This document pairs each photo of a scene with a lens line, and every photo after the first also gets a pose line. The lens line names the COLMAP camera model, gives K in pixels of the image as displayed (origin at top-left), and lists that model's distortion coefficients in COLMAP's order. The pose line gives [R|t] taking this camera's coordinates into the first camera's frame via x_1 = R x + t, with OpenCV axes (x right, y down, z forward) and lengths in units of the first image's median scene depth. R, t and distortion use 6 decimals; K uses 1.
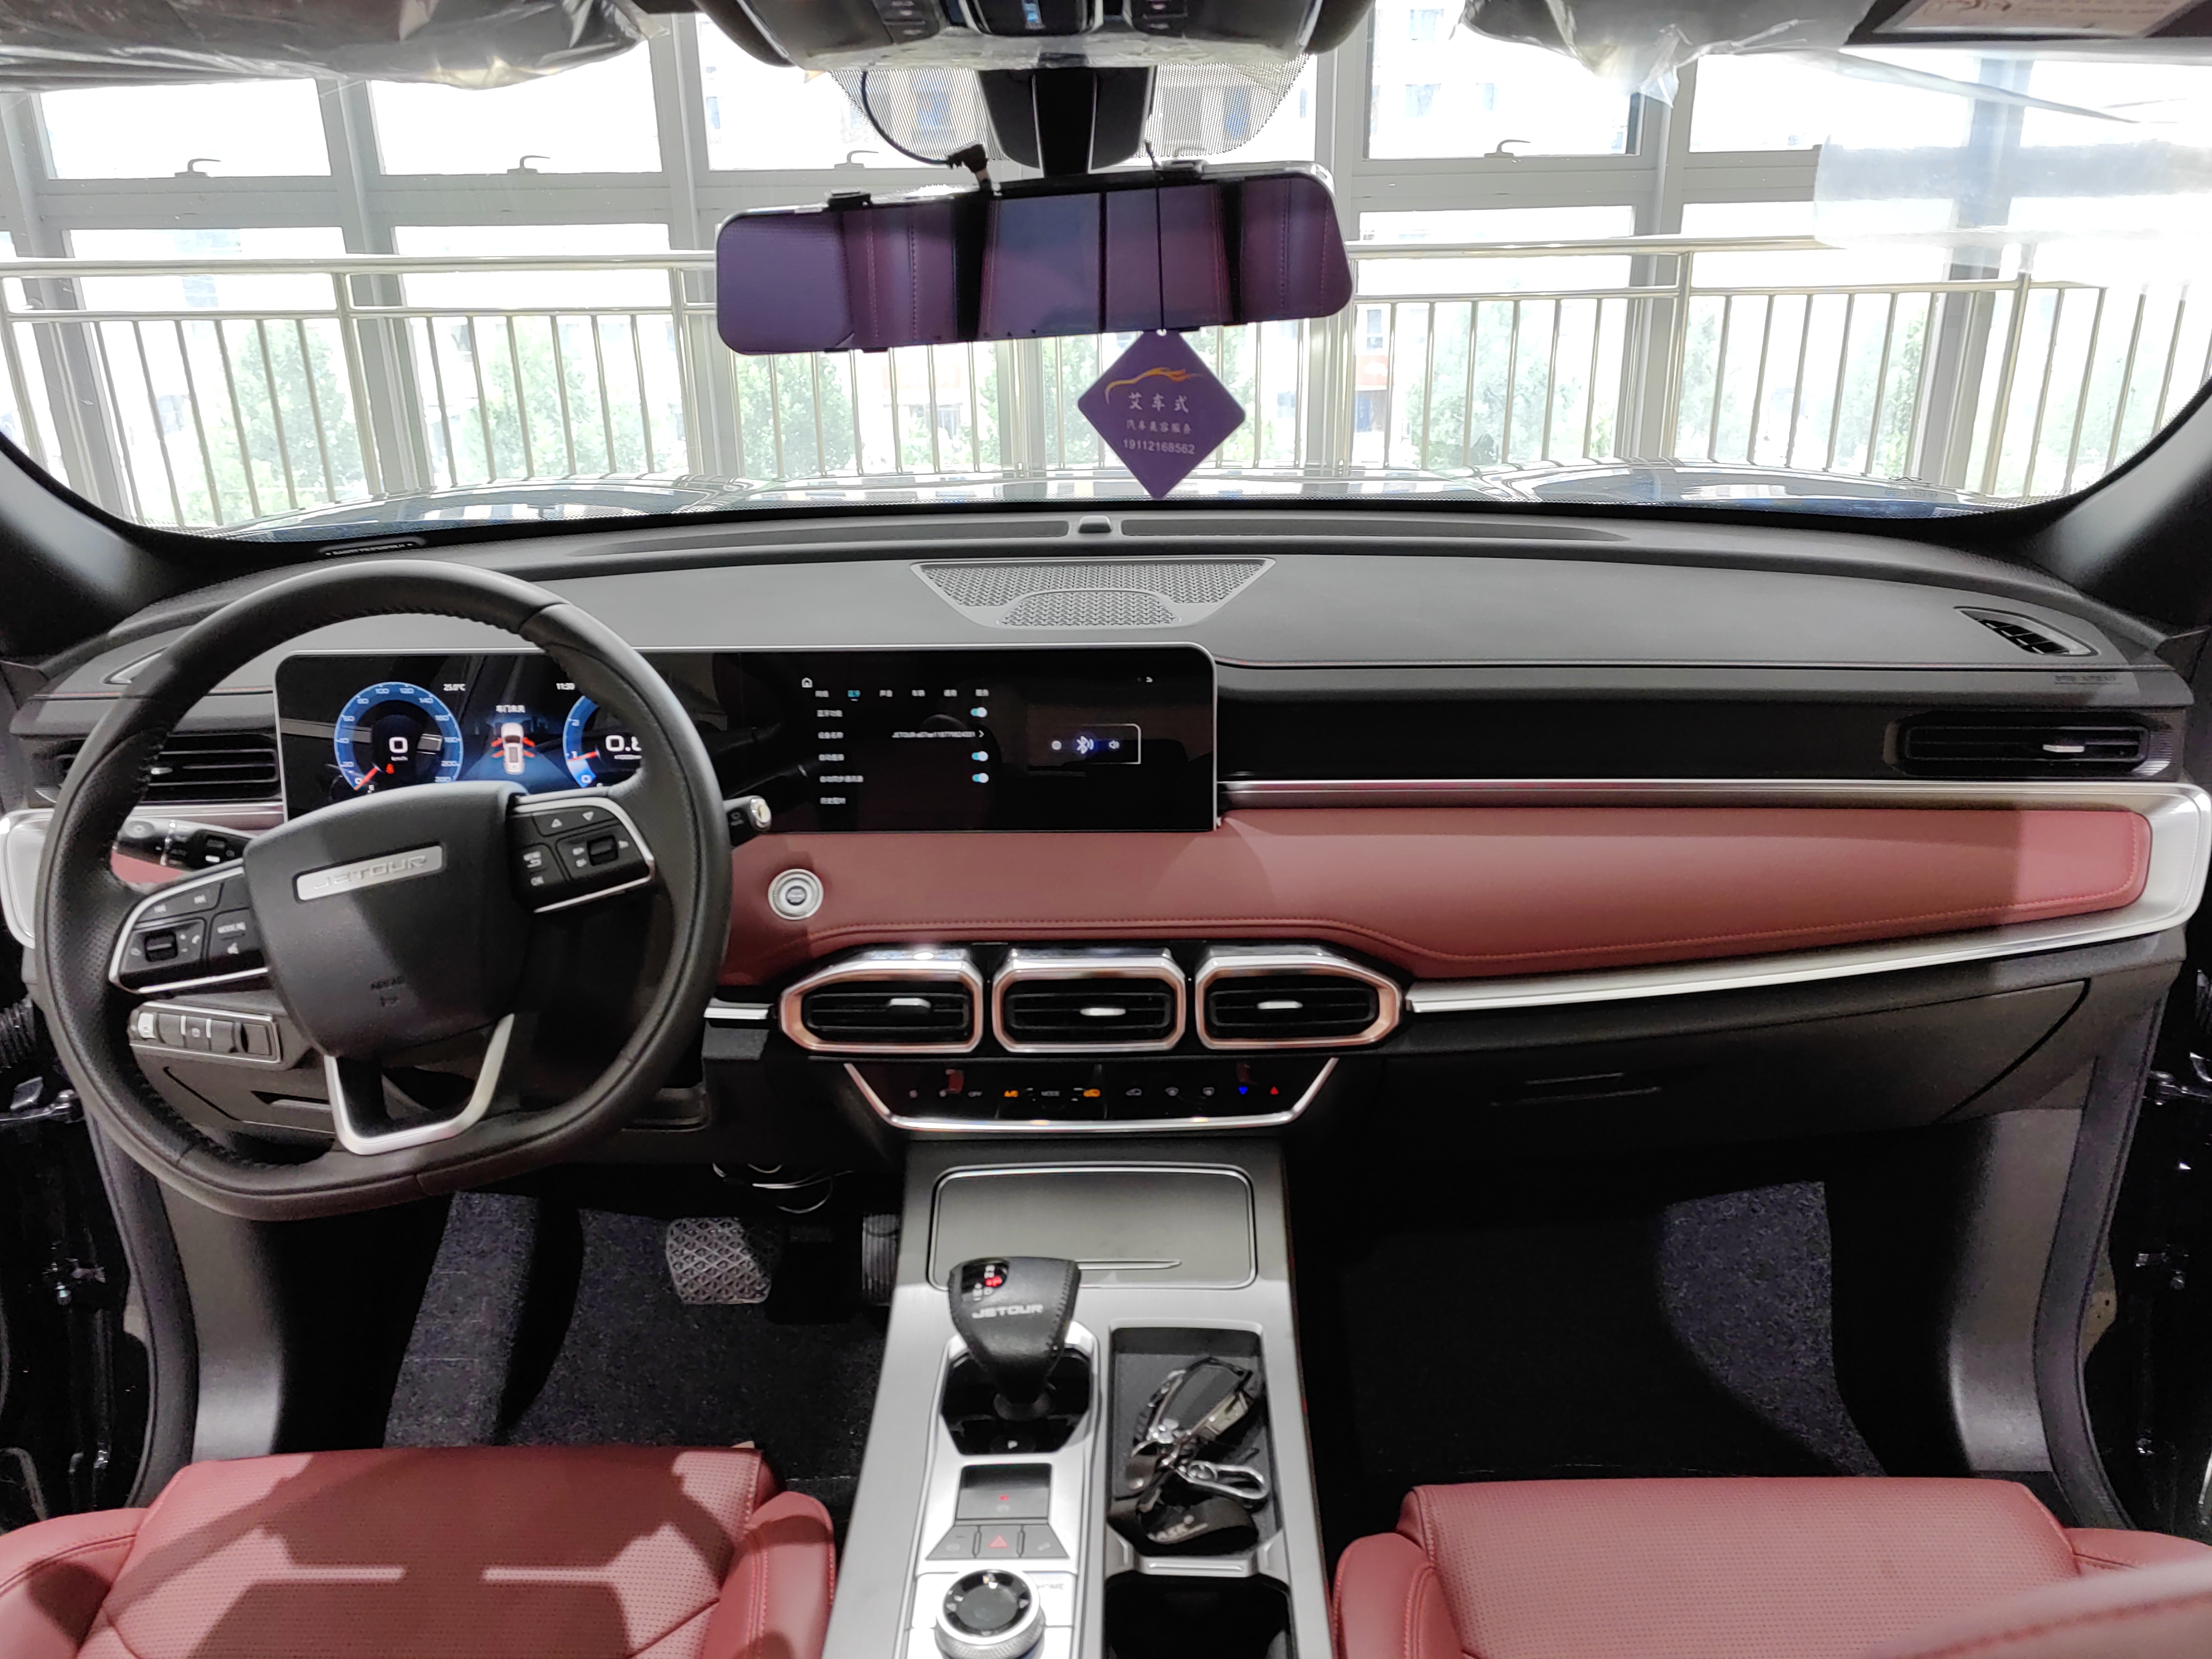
lens RADIAL K [[1759.4, 0, 1133.8], [0, 1759.4, 829.5], [0, 0, 1]] dist [0.008604, -0.013353]
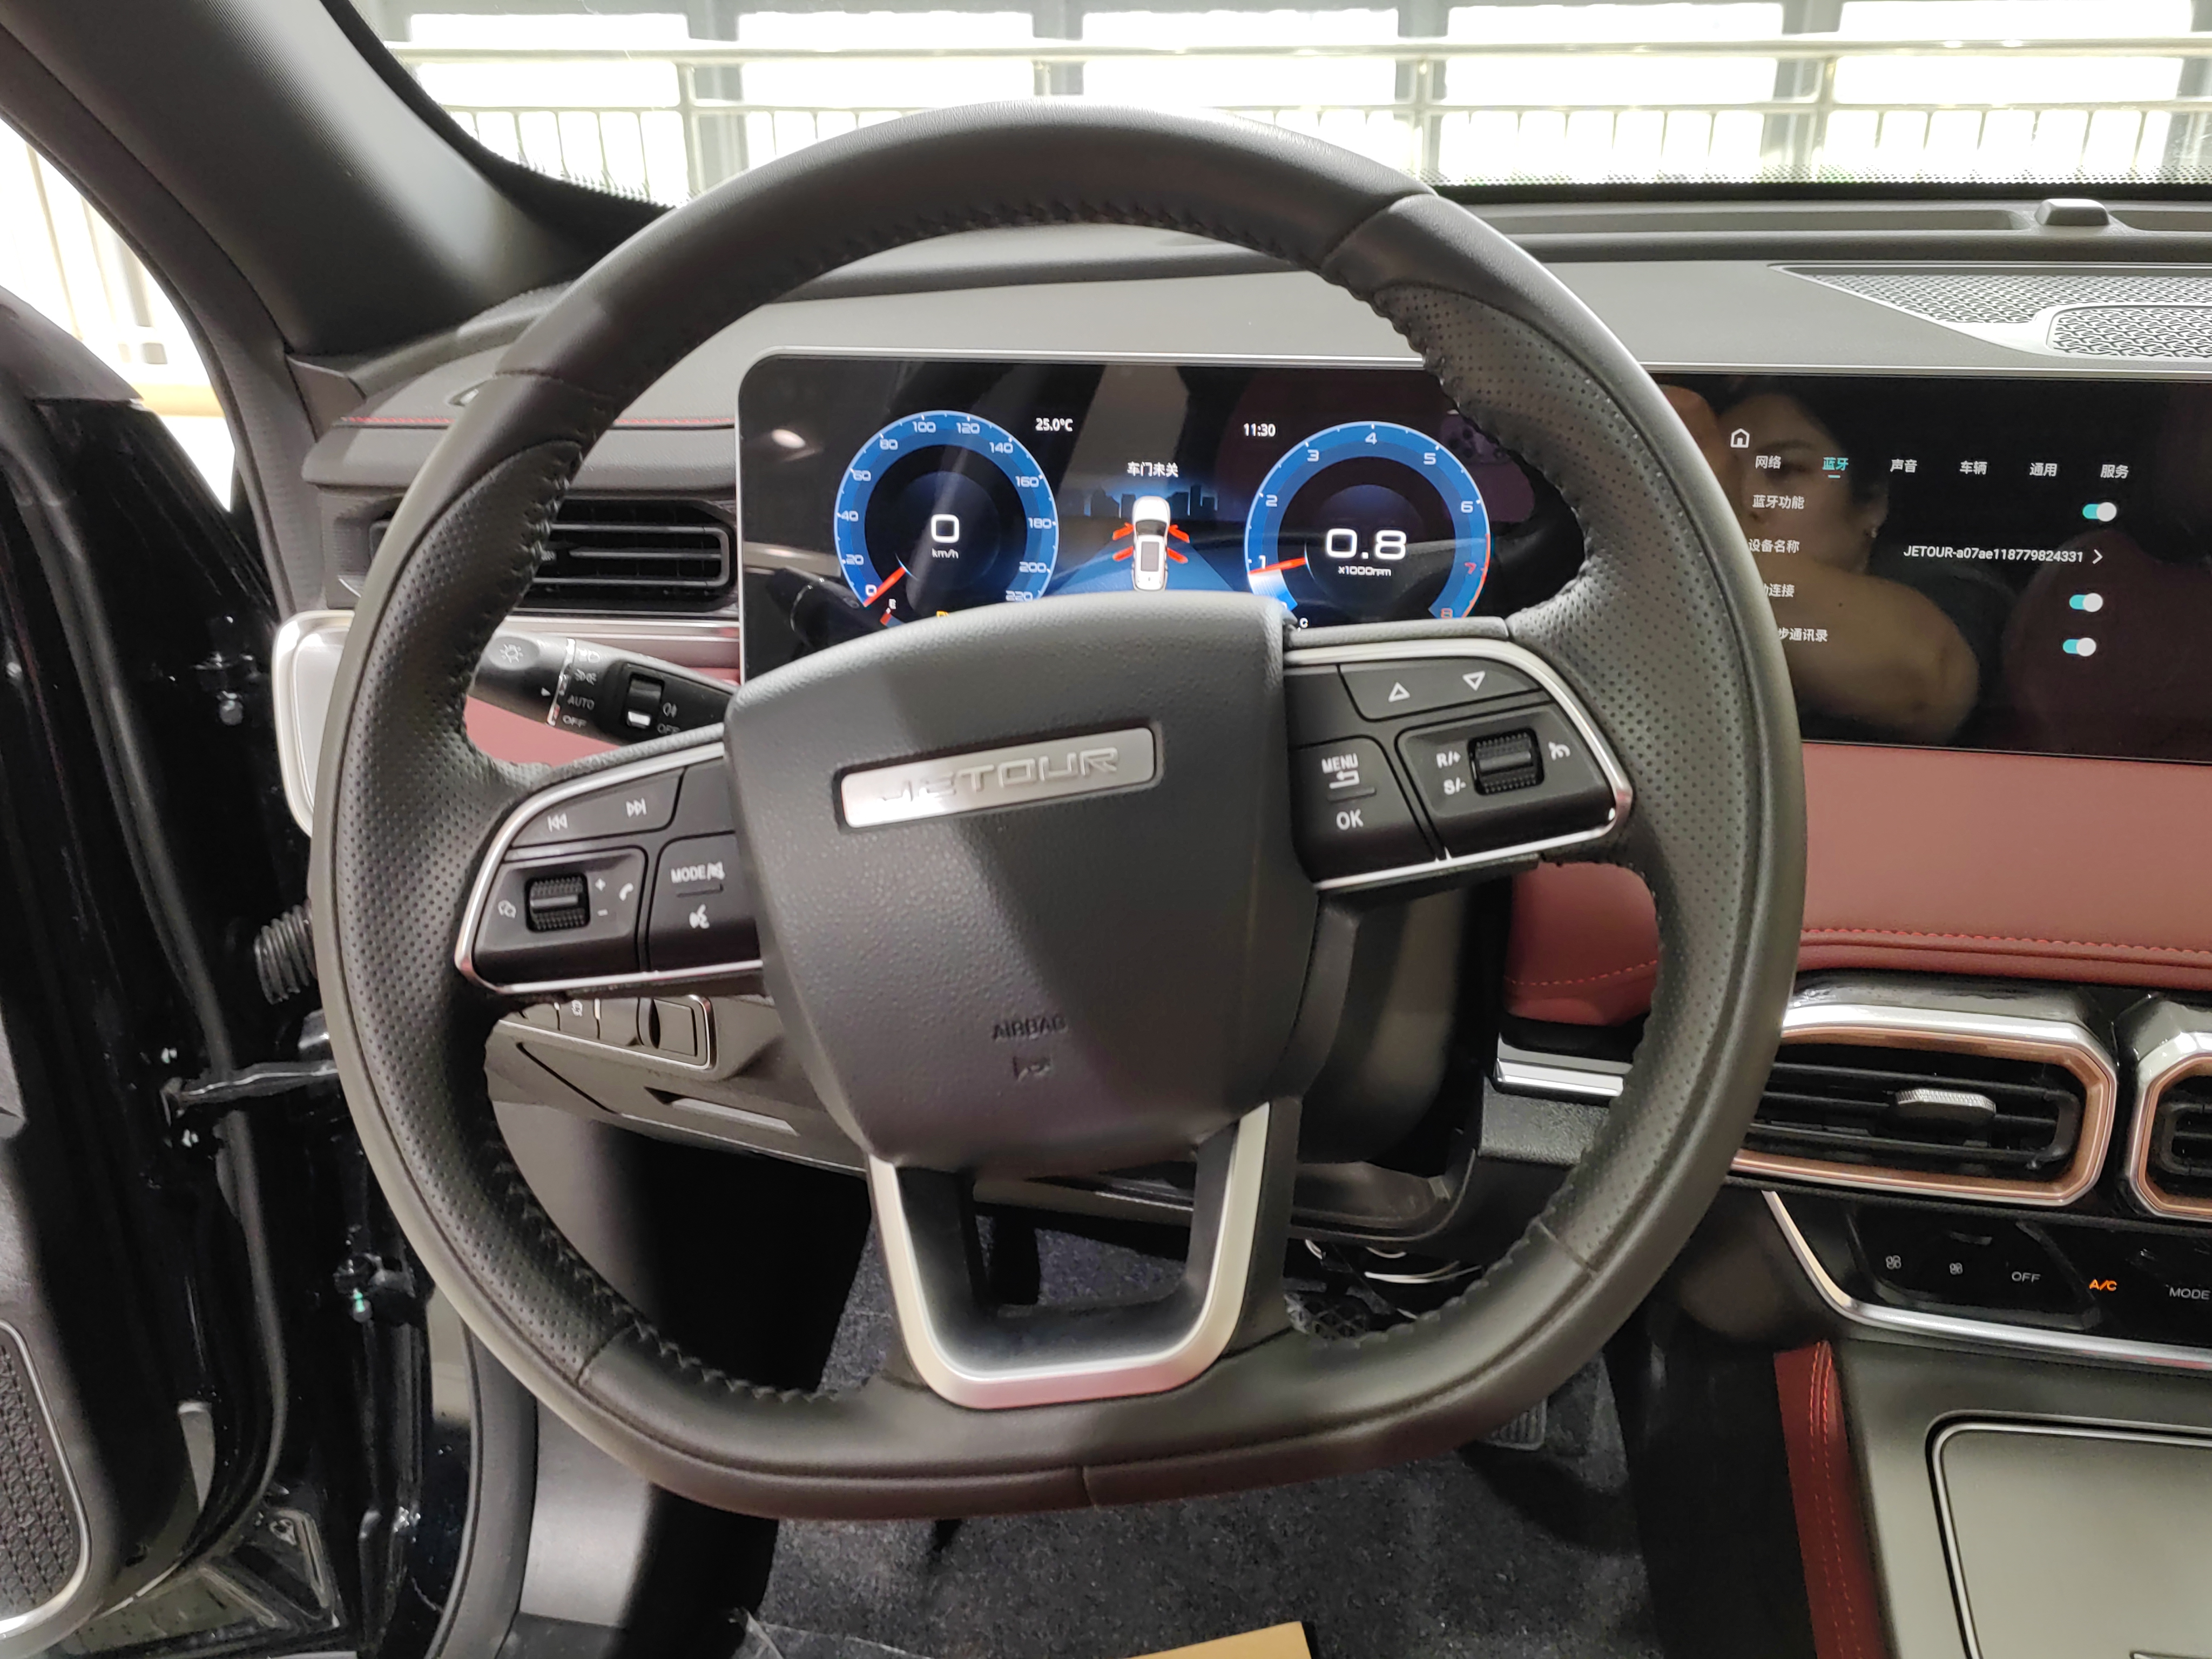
lens RADIAL K [[1778.0, 0, 1106.0], [0, 1778.0, 829.5], [0, 0, 1]] dist [0.034967, -0.048018]
pose [[0.984647, 0.072238, -0.158906, -0.301481], [-0.061306, 0.995471, 0.072656, 0.002496], [0.163434, -0.061798, 0.984617, 0.501725]]
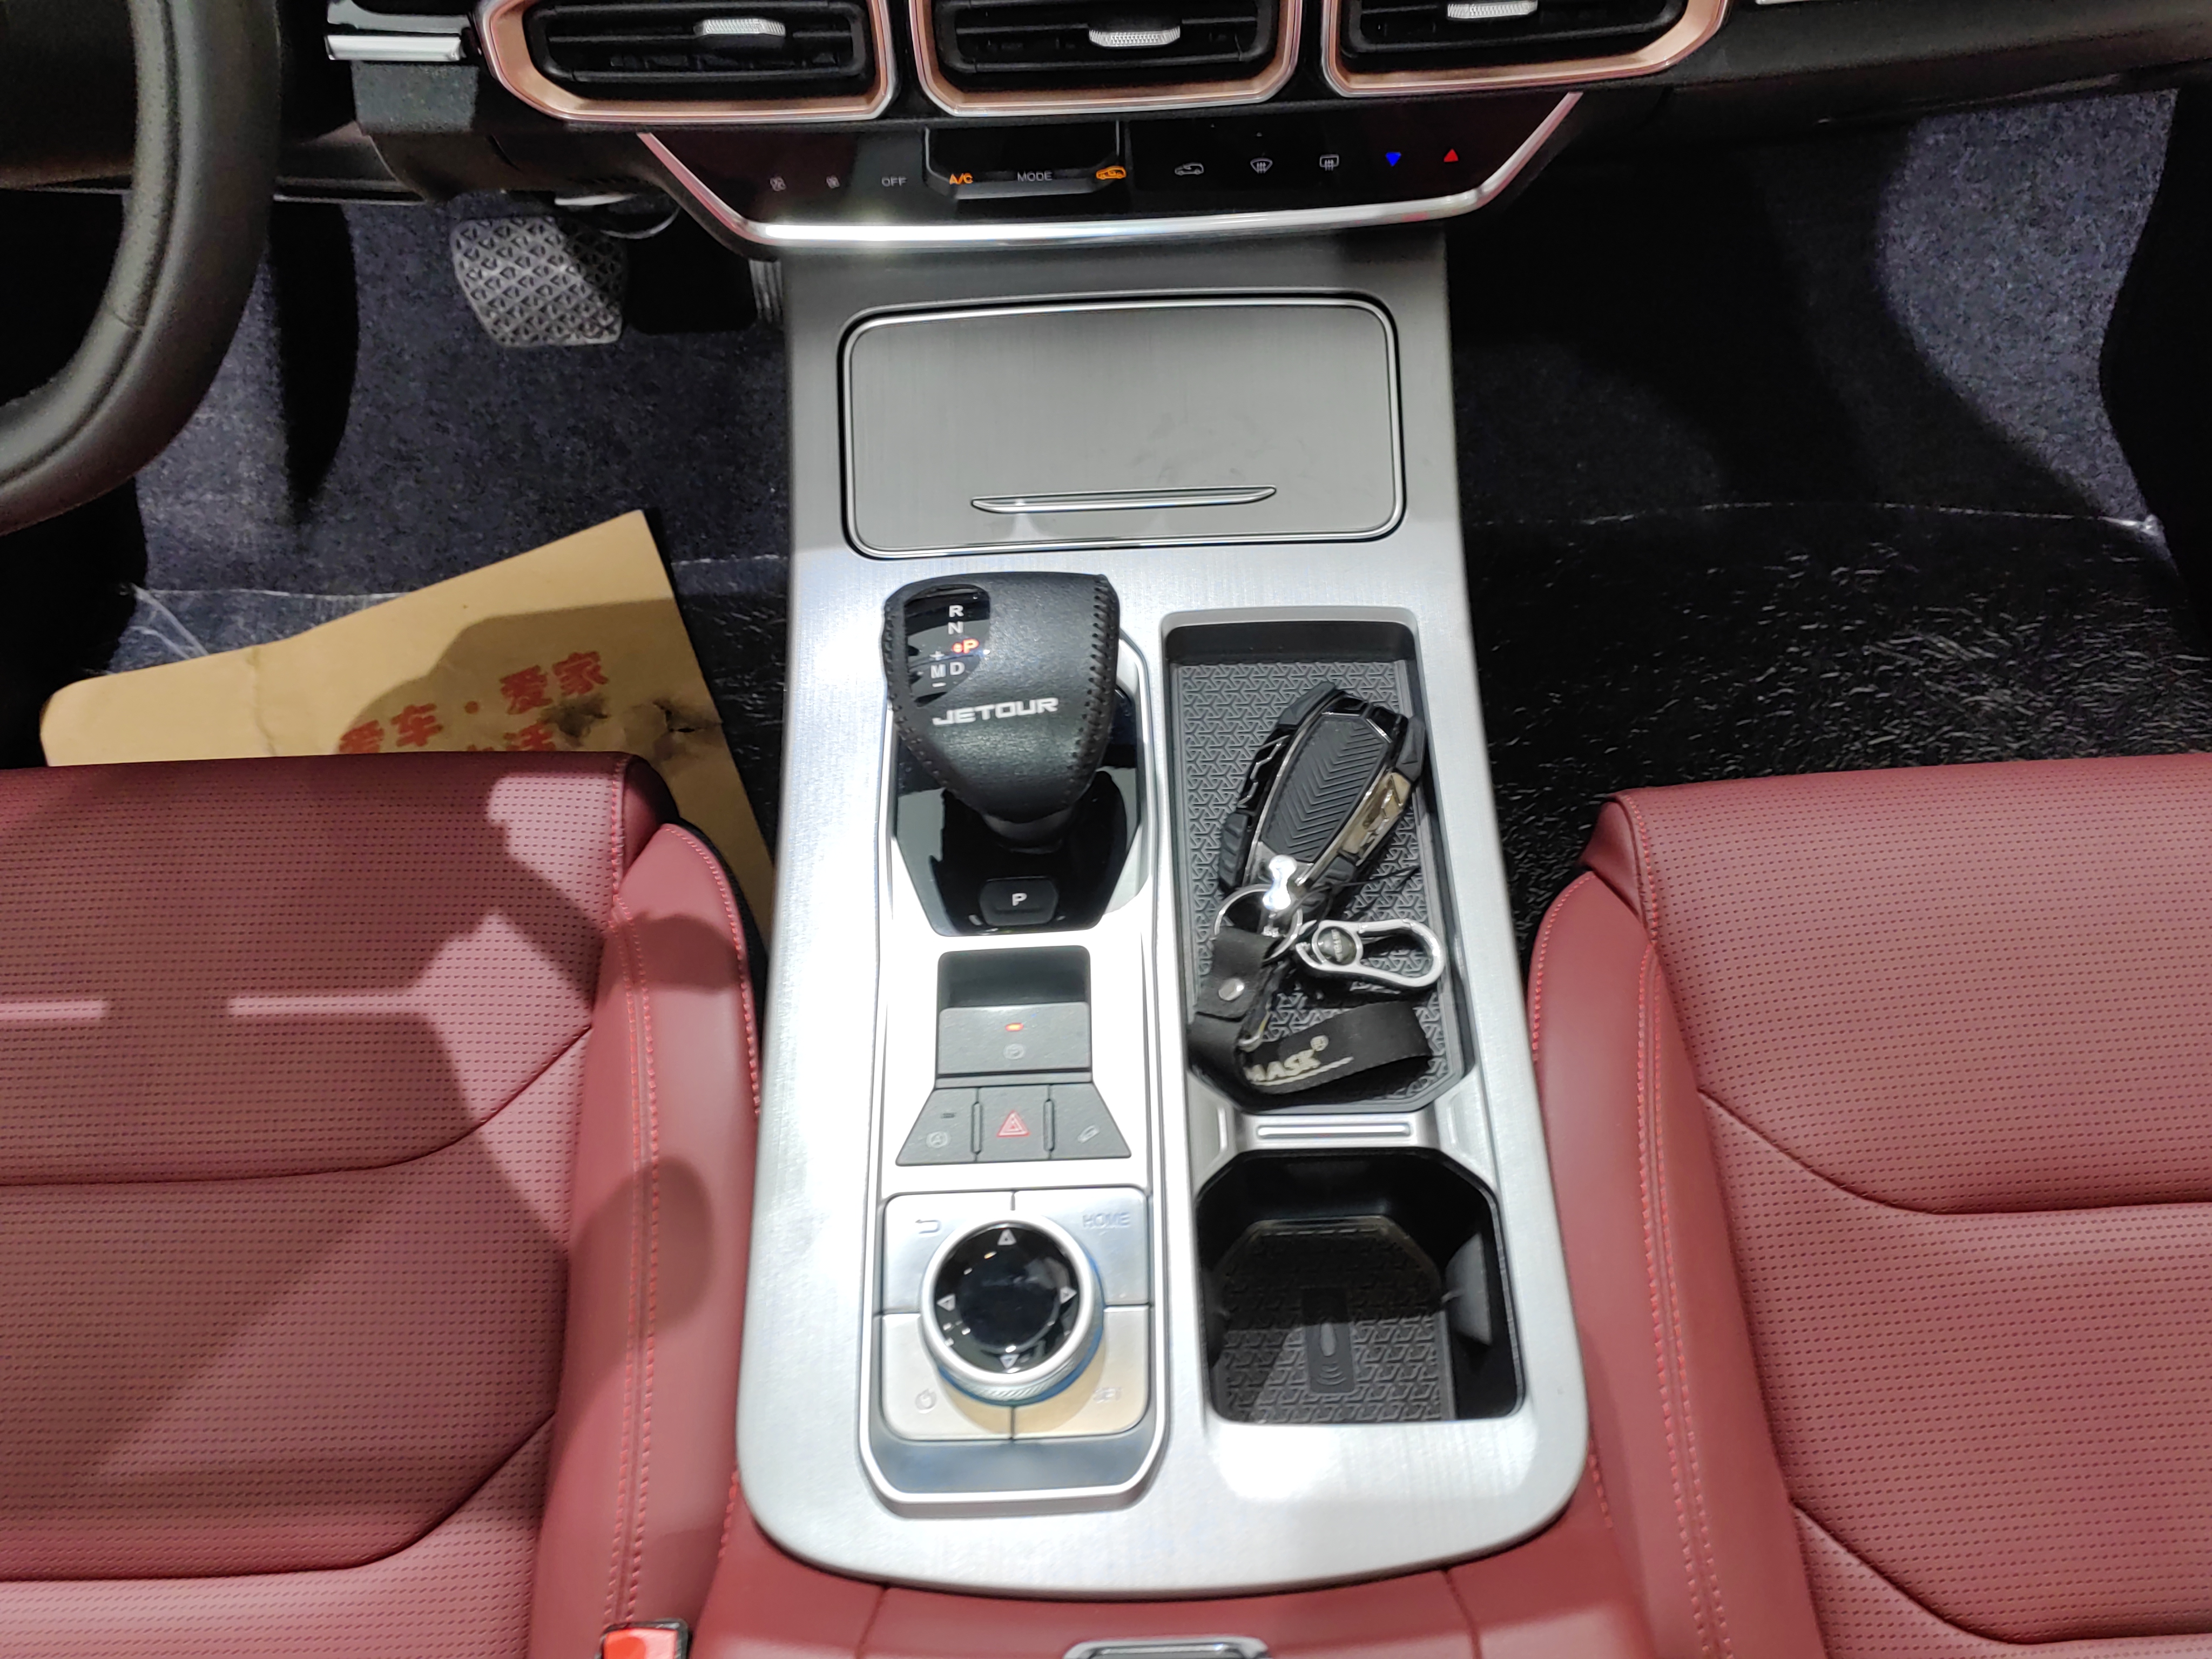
lens RADIAL K [[1778.0, 0, 1106.0], [0, 1778.0, 829.5], [0, 0, 1]] dist [0.034967, -0.048018]
pose [[0.999548, -0.030072, -0.000239, -0.034098], [0.022983, 0.758727, 0.651003, -0.056823], [-0.019396, -0.650714, 0.759075, 0.497021]]
